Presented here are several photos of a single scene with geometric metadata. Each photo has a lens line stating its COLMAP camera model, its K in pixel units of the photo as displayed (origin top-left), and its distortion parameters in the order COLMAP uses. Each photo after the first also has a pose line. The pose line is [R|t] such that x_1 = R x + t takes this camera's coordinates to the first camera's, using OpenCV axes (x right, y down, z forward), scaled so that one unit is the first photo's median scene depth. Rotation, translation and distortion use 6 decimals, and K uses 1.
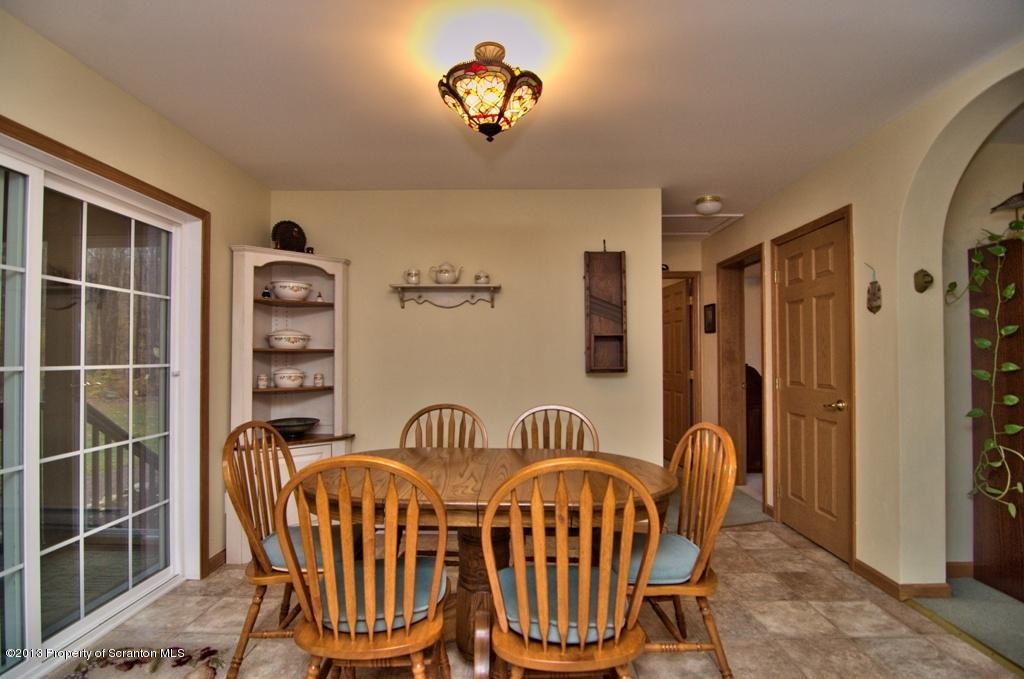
lens RADIAL K [[484.6, 0, 507.6], [0, 484.6, 345.8], [0, 0, 1]] dist [-0.010121, -0.006948]
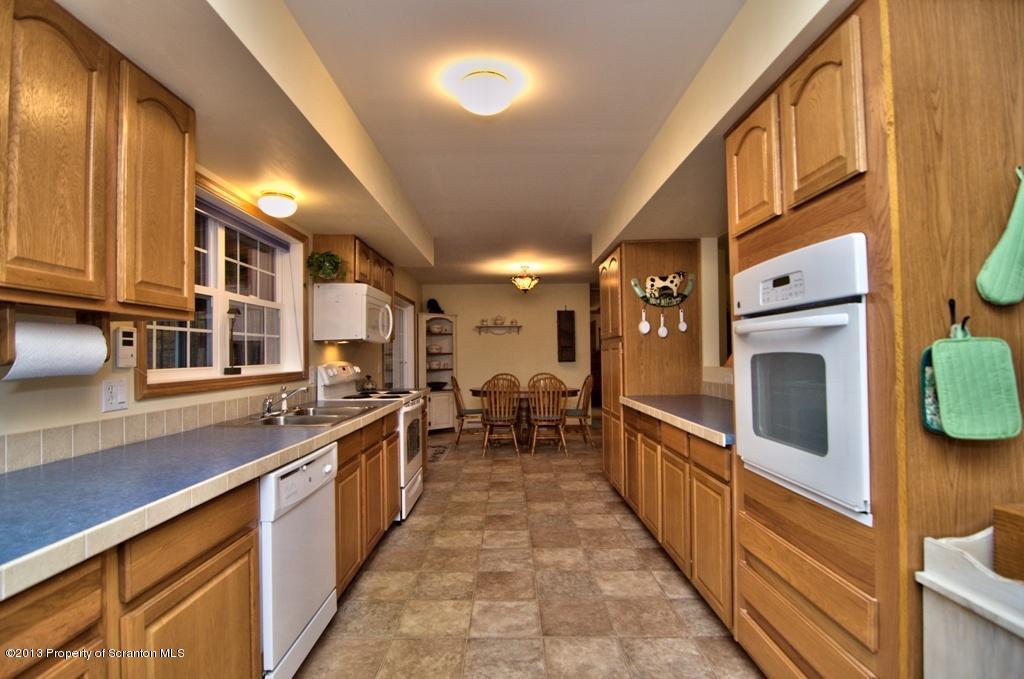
lens RADIAL K [[484.6, 0, 503.3], [0, 484.6, 346.4], [0, 0, 1]] dist [-0.010121, -0.006948]
pose [[0.999942, -0.006245, 0.008811, -0.150206], [0.006352, 0.999905, -0.012271, 0.008273], [-0.008734, 0.012326, 0.999886, -1.625809]]
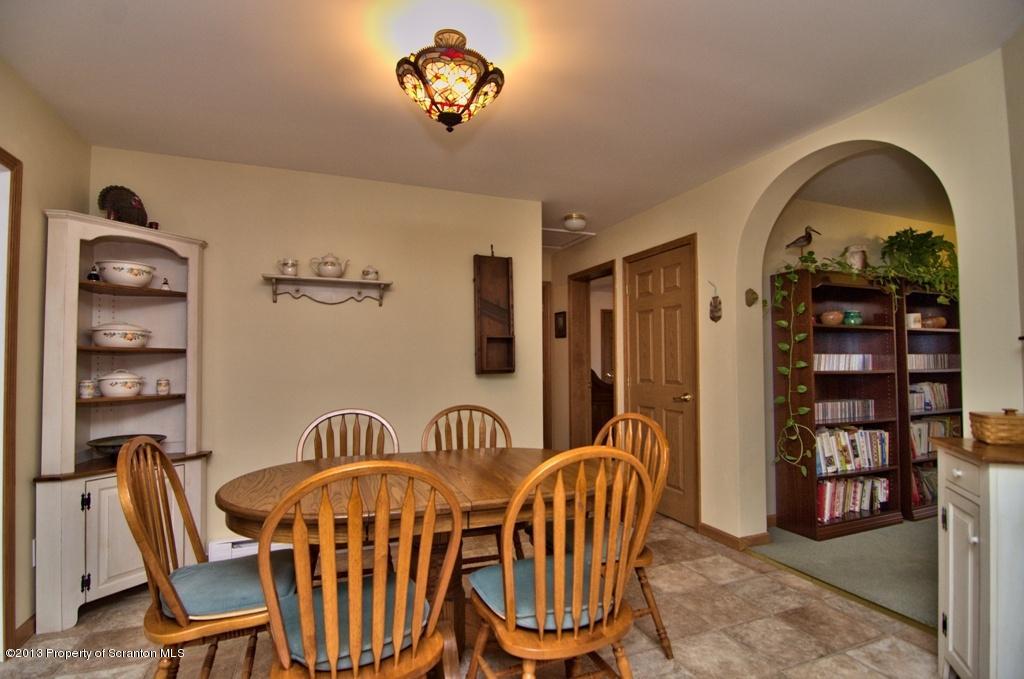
lens RADIAL K [[484.6, 0, 508.0], [0, 484.6, 346.0], [0, 0, 1]] dist [-0.010121, -0.006948]
pose [[0.925564, 0.009652, 0.378467, -0.189687], [-0.004725, 0.999892, -0.013944, 0.013018], [-0.378561, 0.011118, 0.925510, 0.041579]]
